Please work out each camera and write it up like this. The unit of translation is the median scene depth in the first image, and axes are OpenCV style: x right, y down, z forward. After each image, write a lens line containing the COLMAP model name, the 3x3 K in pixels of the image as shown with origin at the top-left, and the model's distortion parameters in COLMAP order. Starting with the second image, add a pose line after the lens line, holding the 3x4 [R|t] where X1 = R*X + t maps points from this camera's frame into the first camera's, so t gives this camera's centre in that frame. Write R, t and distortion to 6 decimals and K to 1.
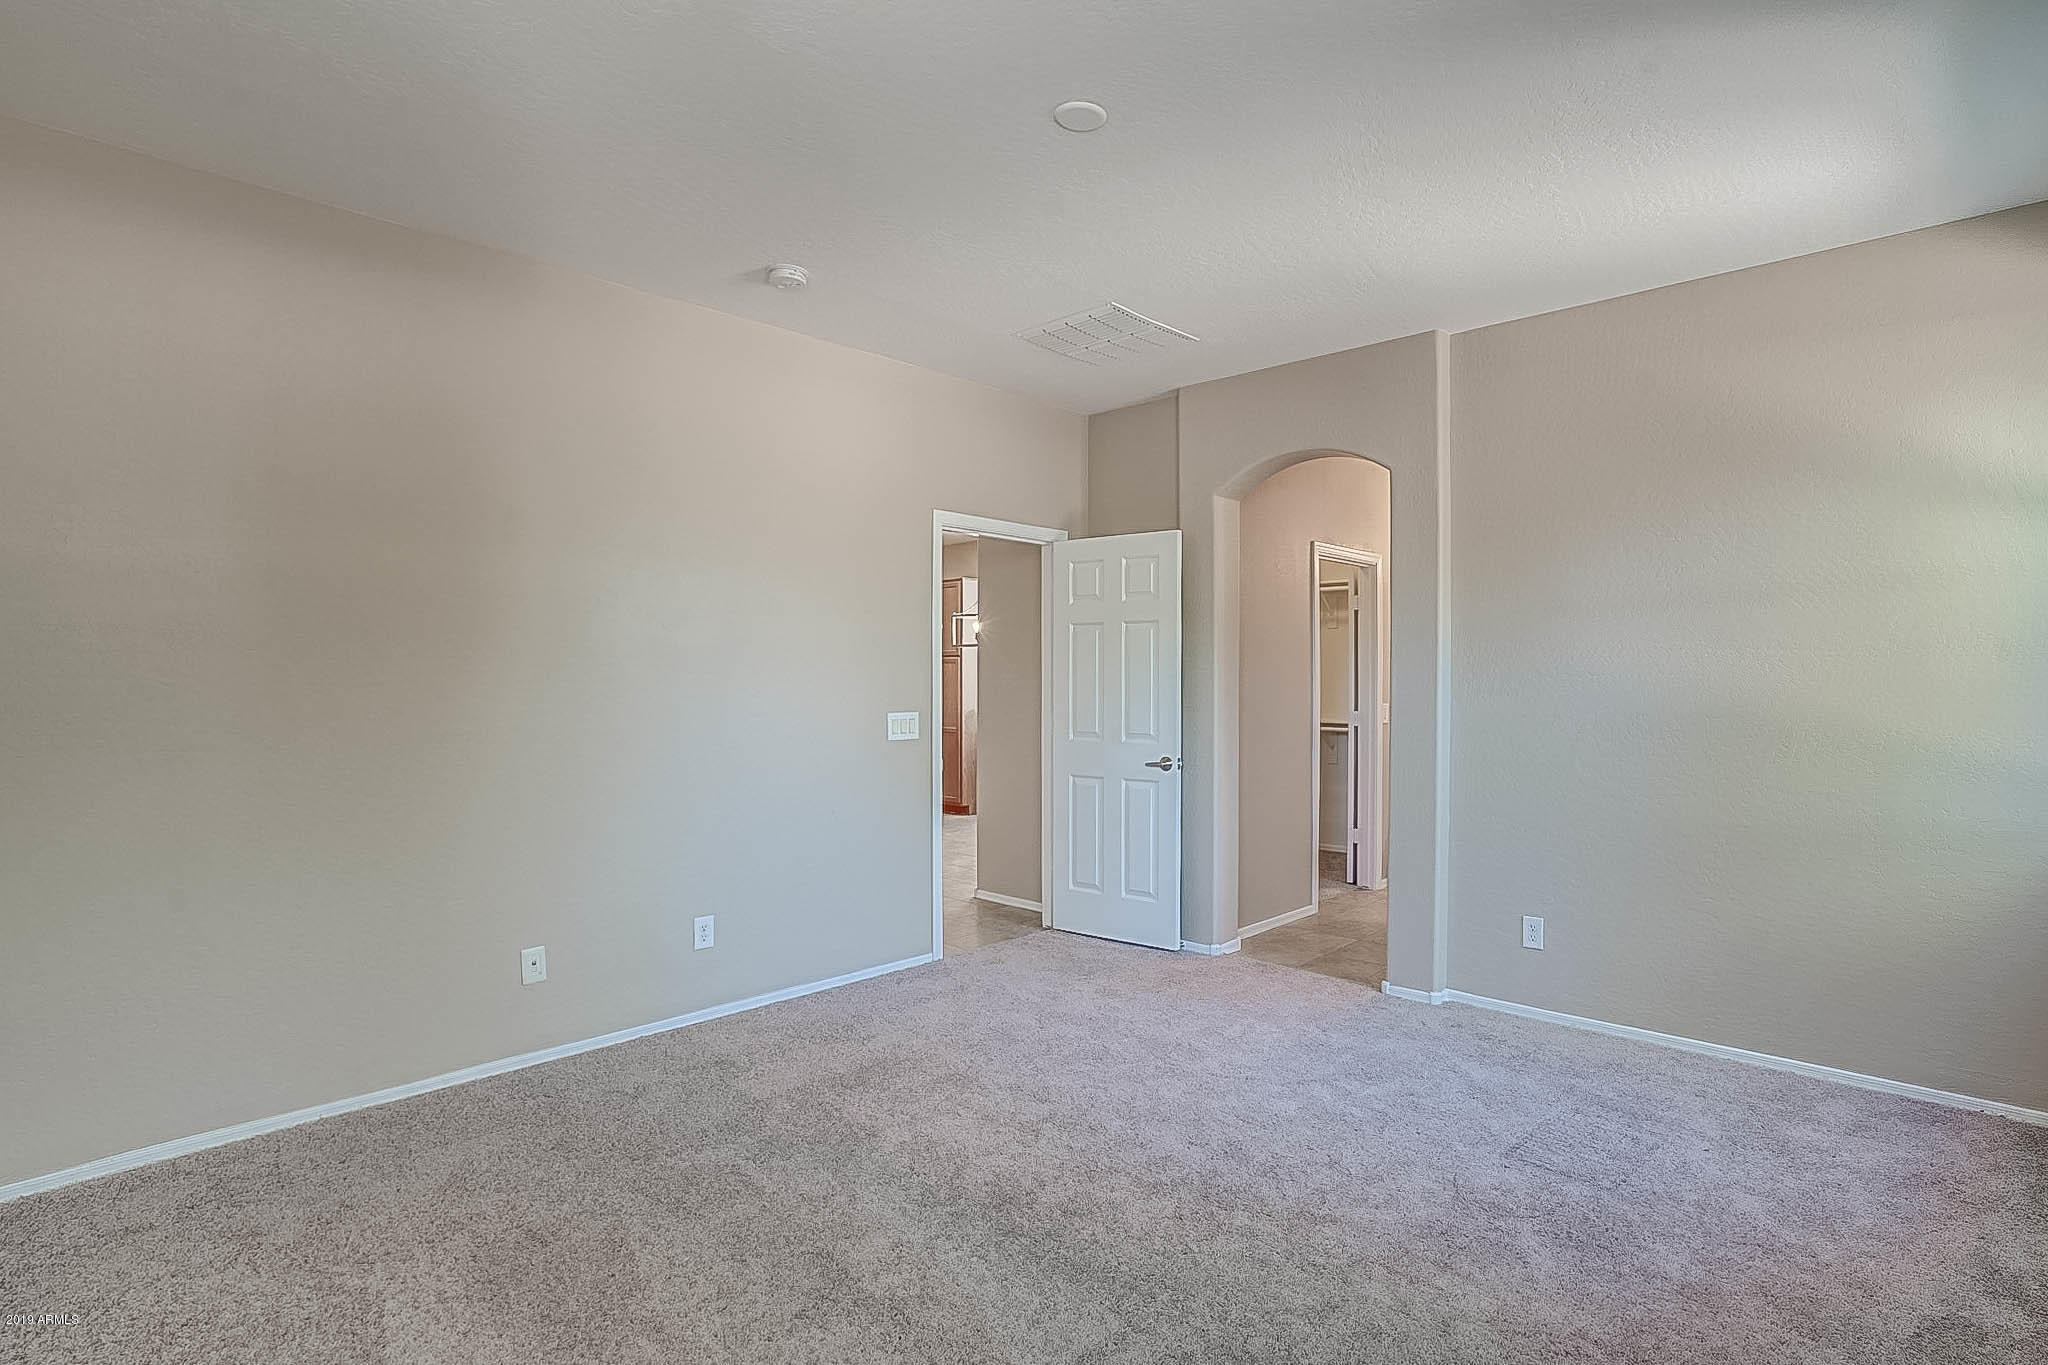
lens RADIAL K [[952.0, 0, 1036.5], [0, 952.0, 677.6], [0, 0, 1]] dist [-0.053009, 0.017000]
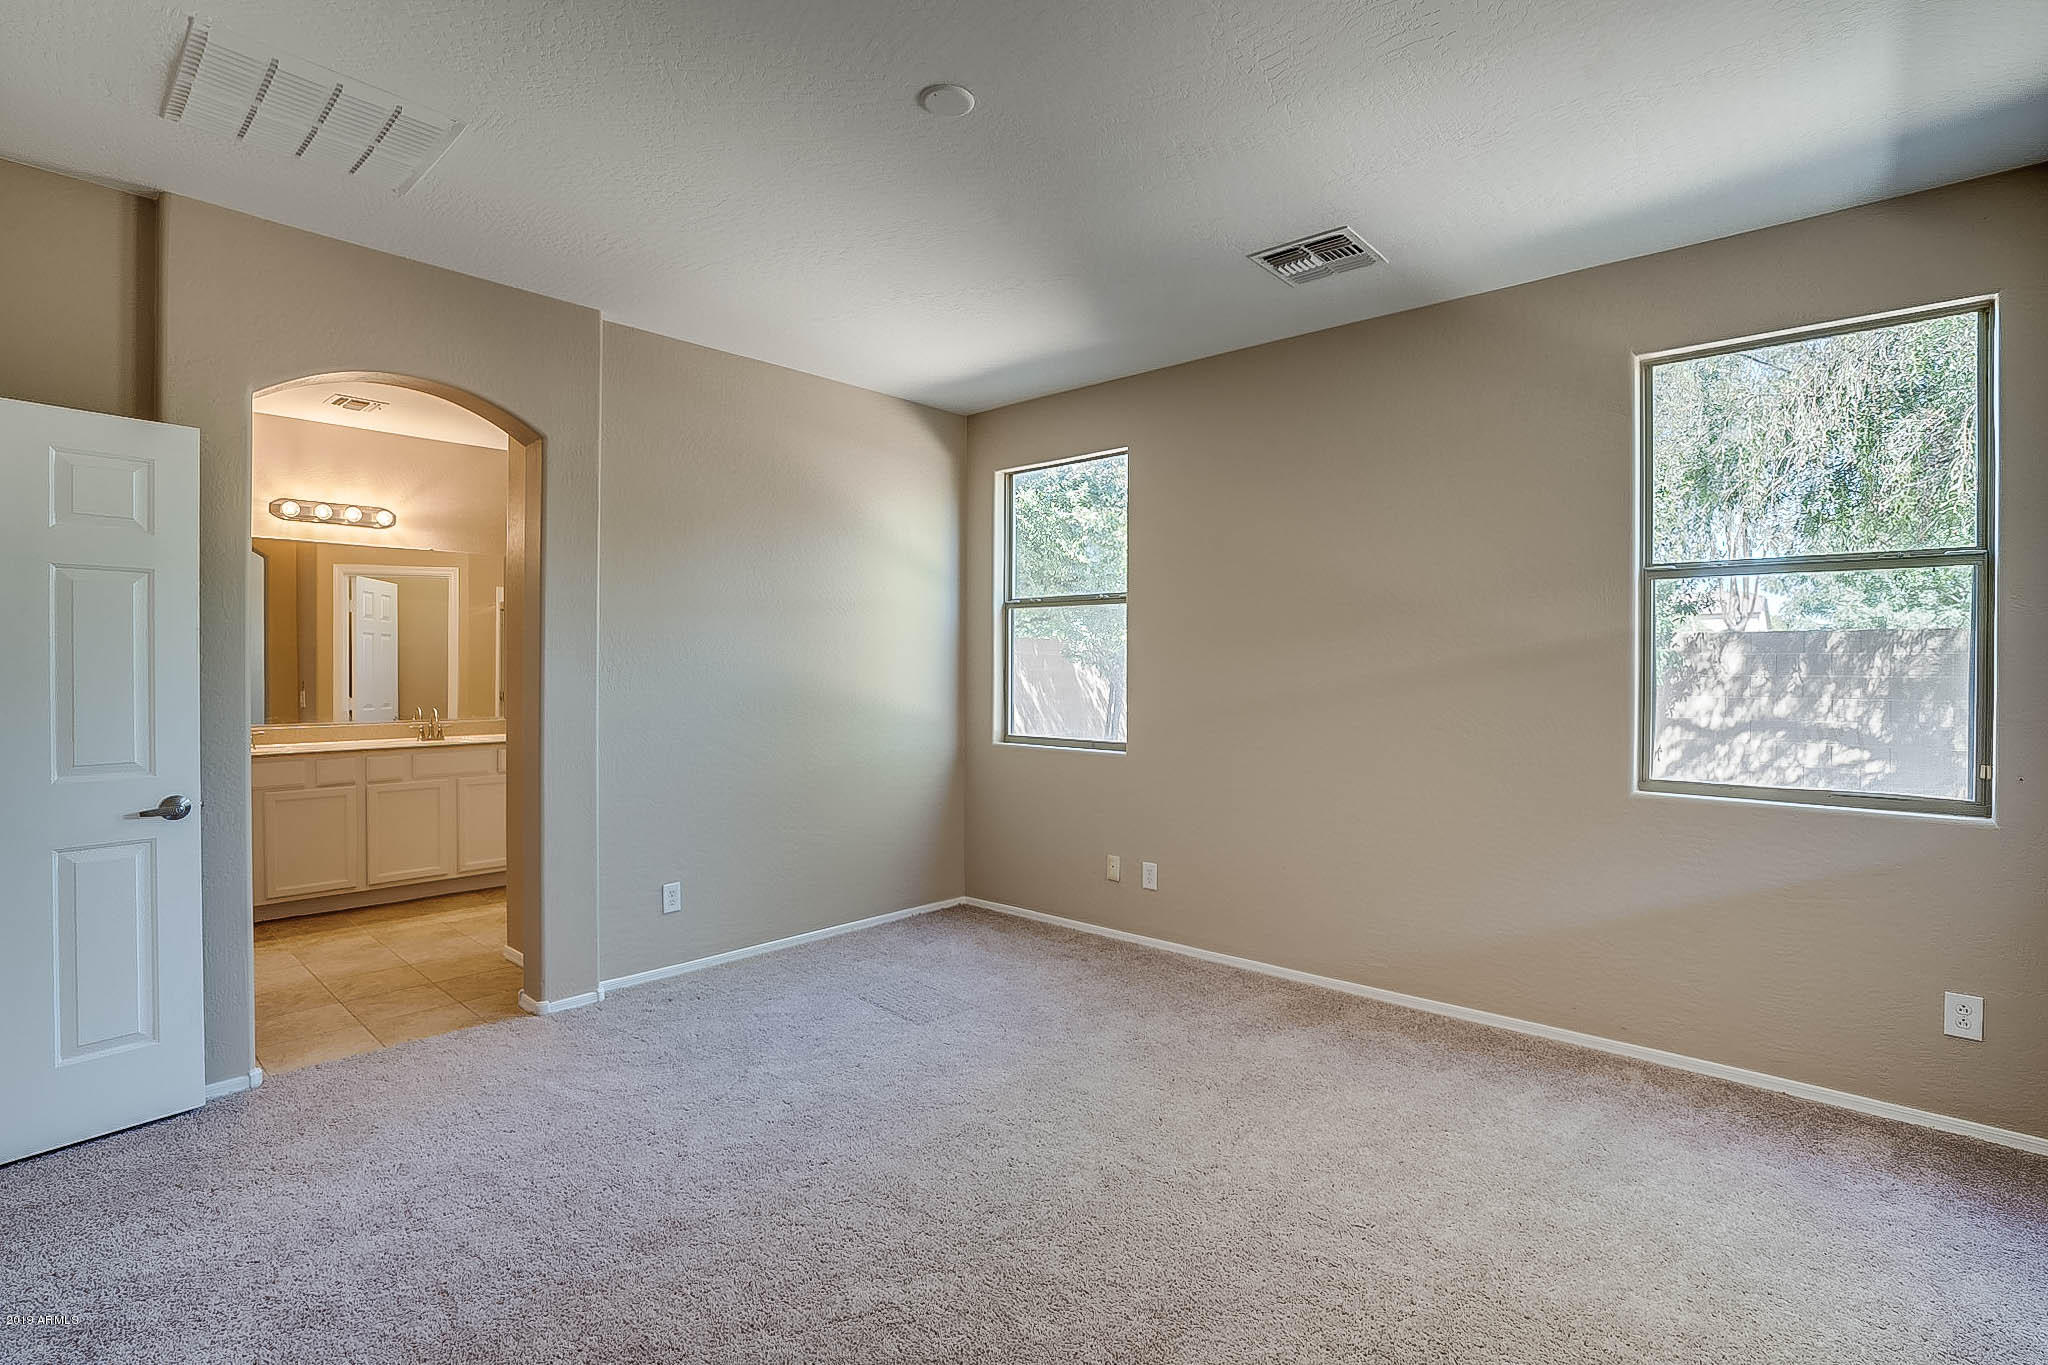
lens RADIAL K [[952.0, 0, 1036.5], [0, 952.0, 677.6], [0, 0, 1]] dist [-0.053009, 0.017000]
pose [[-0.003840, -0.008905, 0.999953, -0.543943], [0.008259, 0.999926, 0.008937, 0.008768], [-0.999959, 0.008293, -0.003766, 0.549196]]
